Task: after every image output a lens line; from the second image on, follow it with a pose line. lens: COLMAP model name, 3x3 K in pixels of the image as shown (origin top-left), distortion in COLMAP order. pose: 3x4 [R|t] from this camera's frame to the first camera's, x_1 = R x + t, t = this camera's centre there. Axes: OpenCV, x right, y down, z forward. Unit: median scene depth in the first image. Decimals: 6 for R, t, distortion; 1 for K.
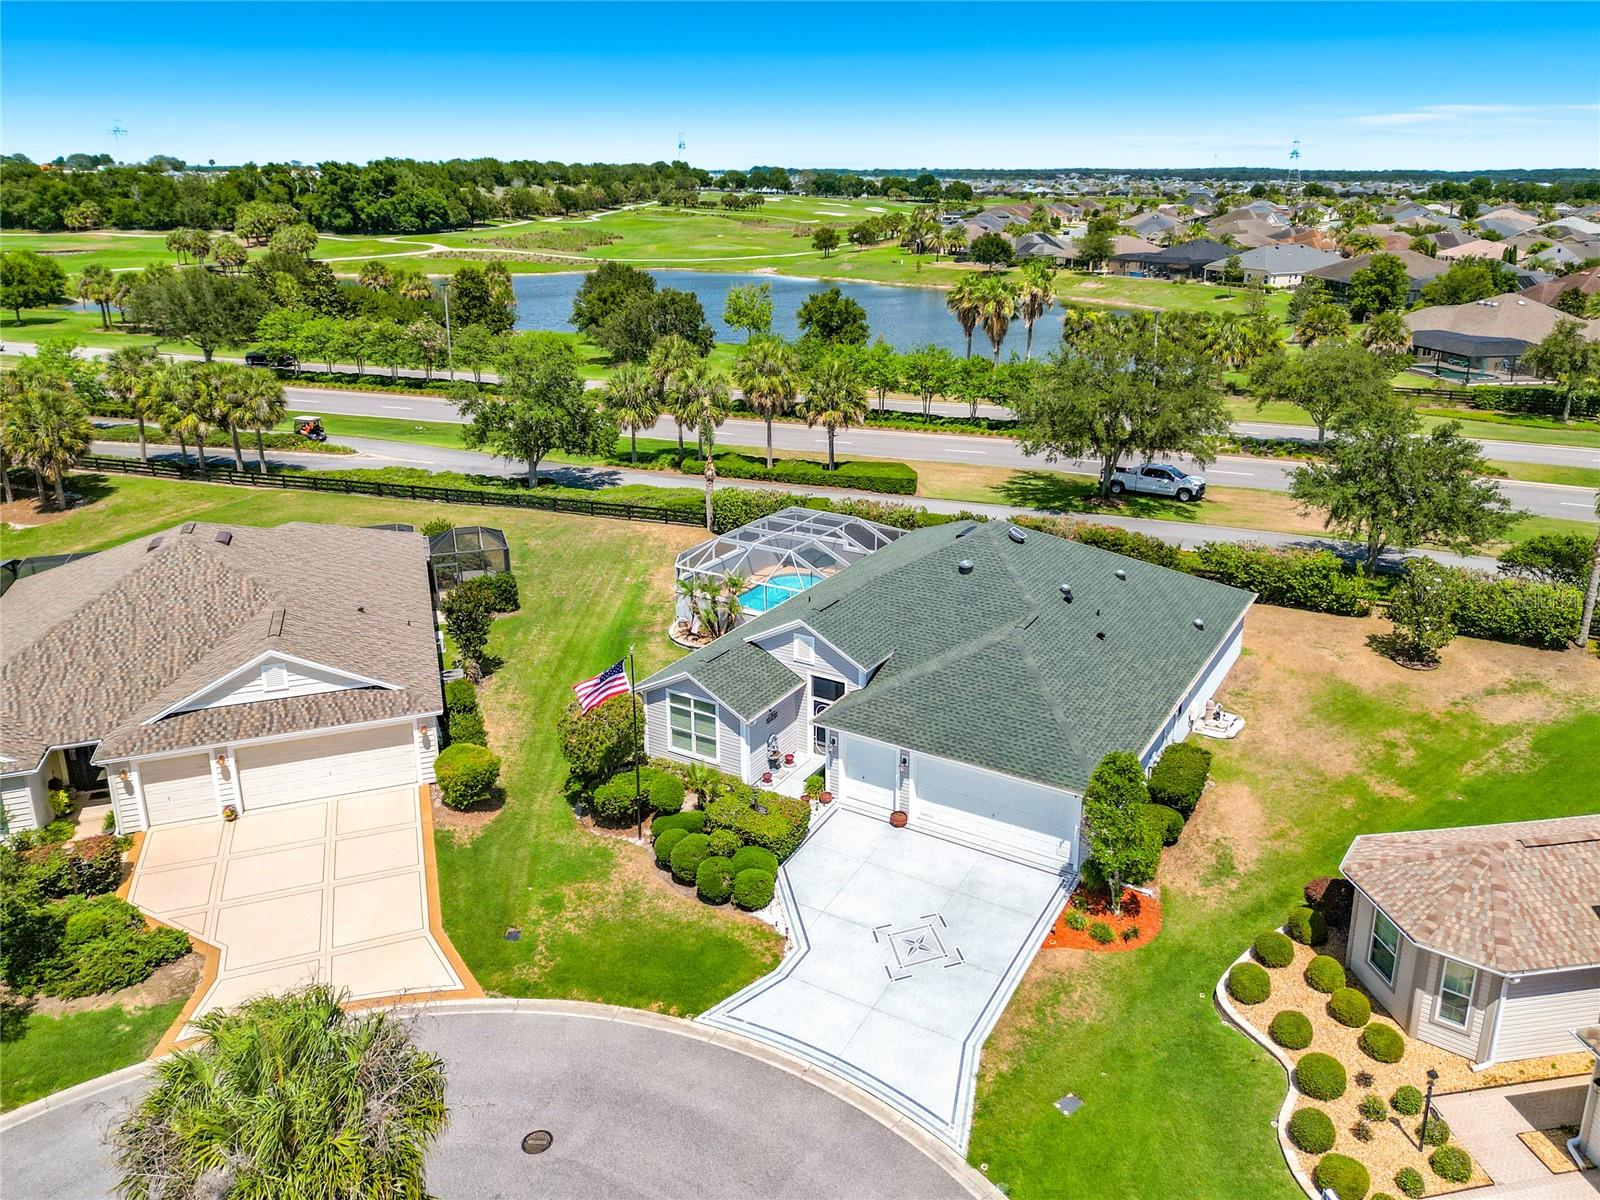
lens RADIAL K [[1185.3, 0, 851.0], [0, 1185.3, 509.9], [0, 0, 1]] dist [0.050195, -0.053380]
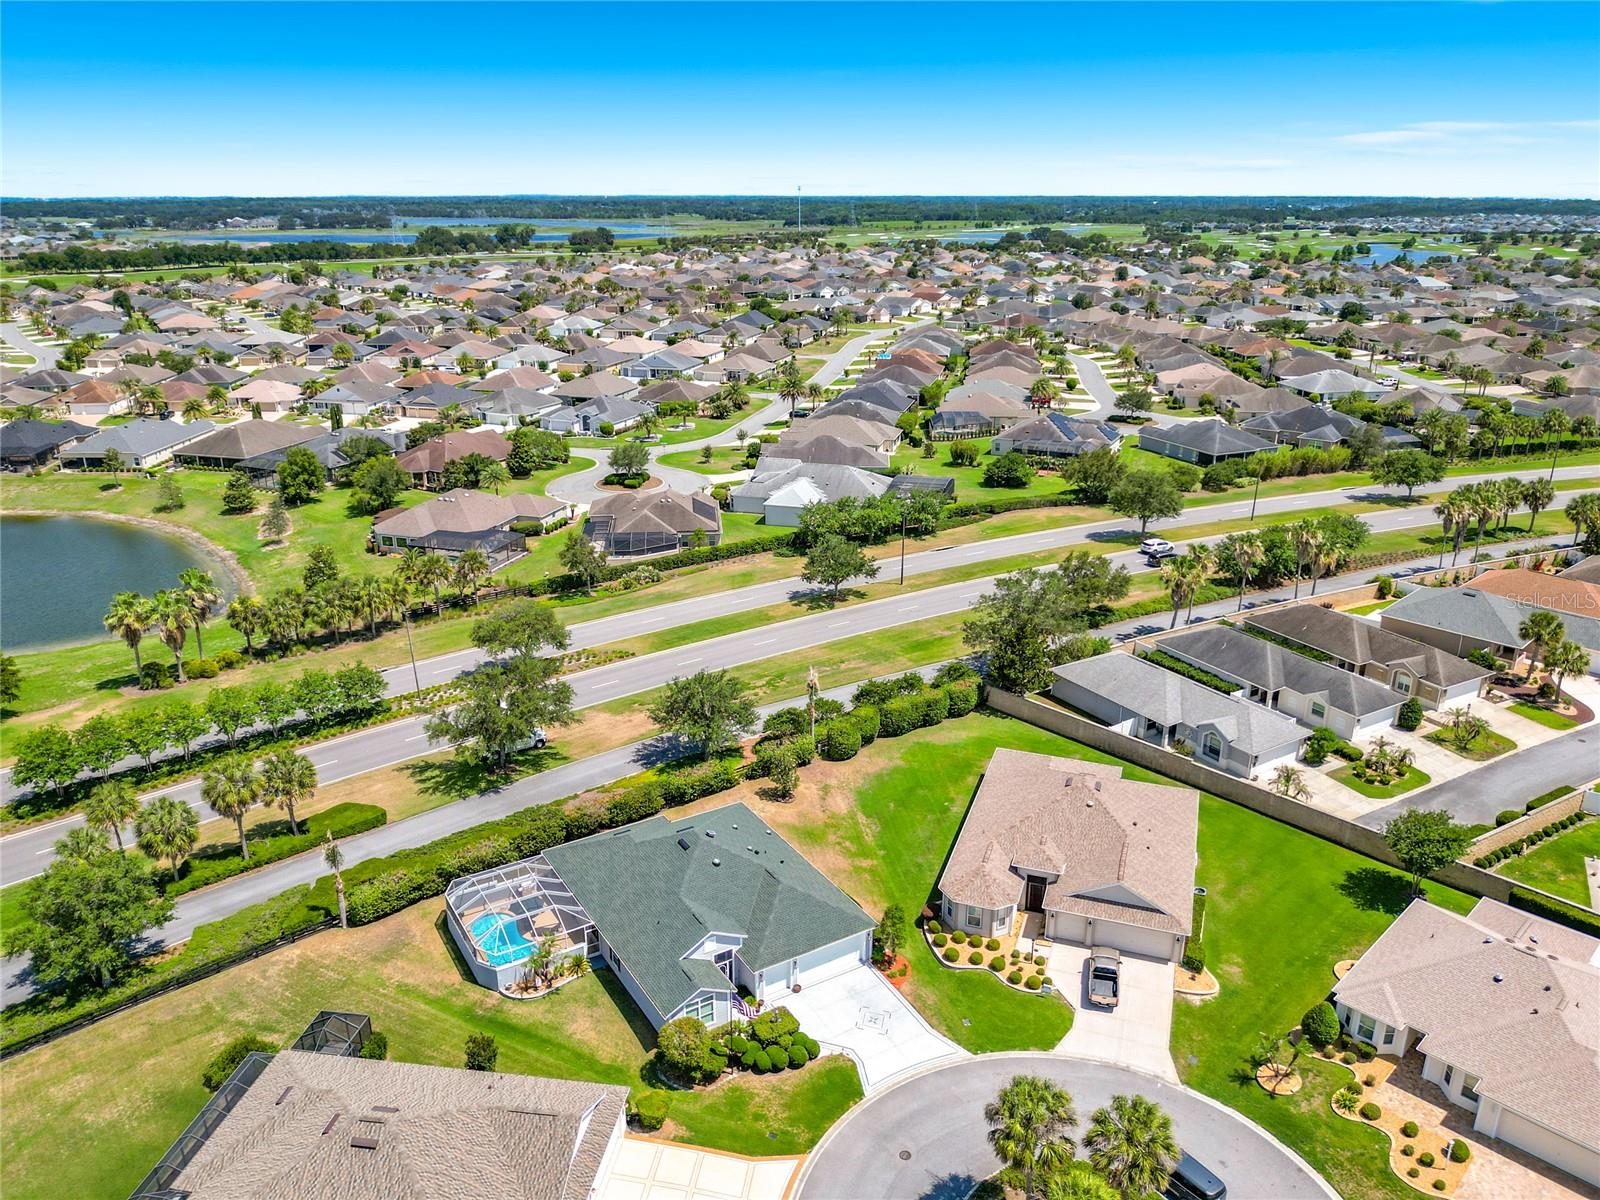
lens RADIAL K [[1152.0, 0, 791.7], [0, 1152.0, 595.8], [0, 0, 1]] dist [0.048326, -0.100769]
pose [[0.483283, -0.292790, 0.825052, -1.215209], [0.238484, 0.950806, 0.197722, -0.679139], [-0.842355, 0.101206, 0.529334, -0.134171]]
